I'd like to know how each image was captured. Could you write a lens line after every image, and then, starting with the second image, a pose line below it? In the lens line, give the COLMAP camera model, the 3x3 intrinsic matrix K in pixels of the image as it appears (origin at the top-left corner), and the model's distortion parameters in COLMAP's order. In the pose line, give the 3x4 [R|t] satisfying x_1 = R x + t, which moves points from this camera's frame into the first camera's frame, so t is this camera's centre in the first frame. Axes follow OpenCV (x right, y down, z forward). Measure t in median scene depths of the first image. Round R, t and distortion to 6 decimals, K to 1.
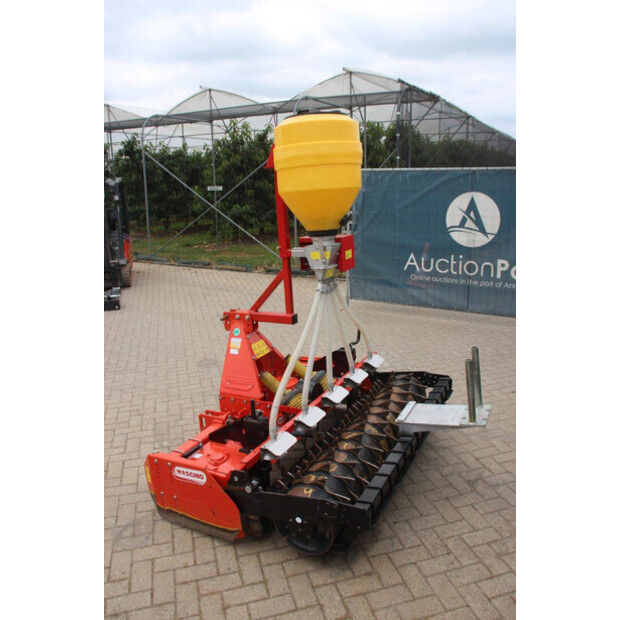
lens RADIAL K [[526.6, 0, 310.0], [0, 526.6, 310.0], [0, 0, 1]] dist [-0.169018, 0.159596]
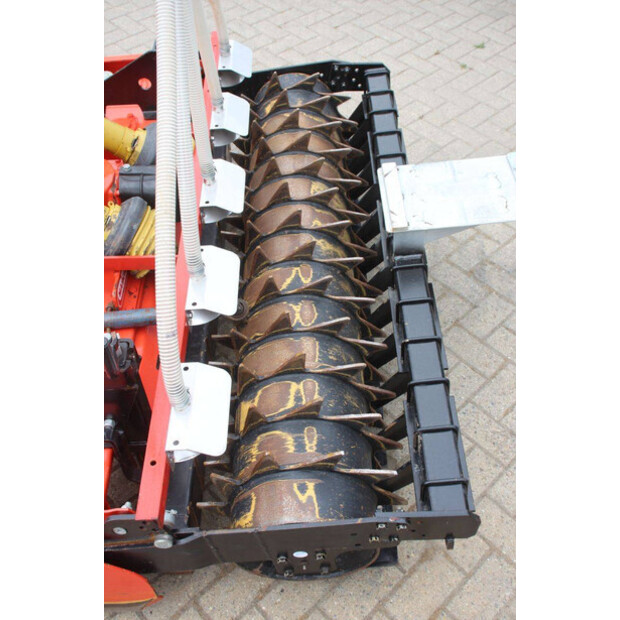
lens RADIAL K [[673.0, 0, 310.0], [0, 673.0, 310.0], [0, 0, 1]] dist [-0.035857, 0.016879]
pose [[0.878906, -0.325944, 0.348259, -0.116729], [0.074349, 0.814799, 0.574956, -0.067879], [-0.471165, -0.479440, 0.740366, 0.546846]]
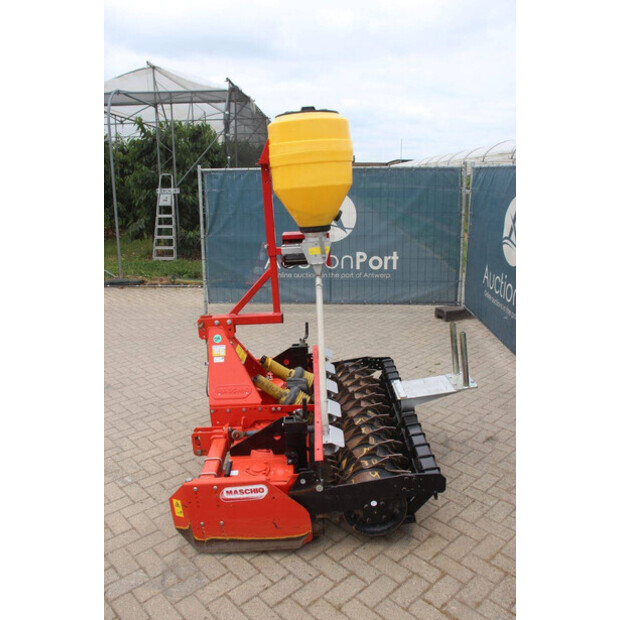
lens RADIAL K [[544.2, 0, 310.0], [0, 544.2, 310.0], [0, 0, 1]] dist [-0.163775, 0.169025]
pose [[0.886696, -0.101212, 0.451139, -0.469040], [0.107073, 0.994171, 0.012594, -0.004255], [-0.449784, 0.037138, 0.892365, 0.069935]]
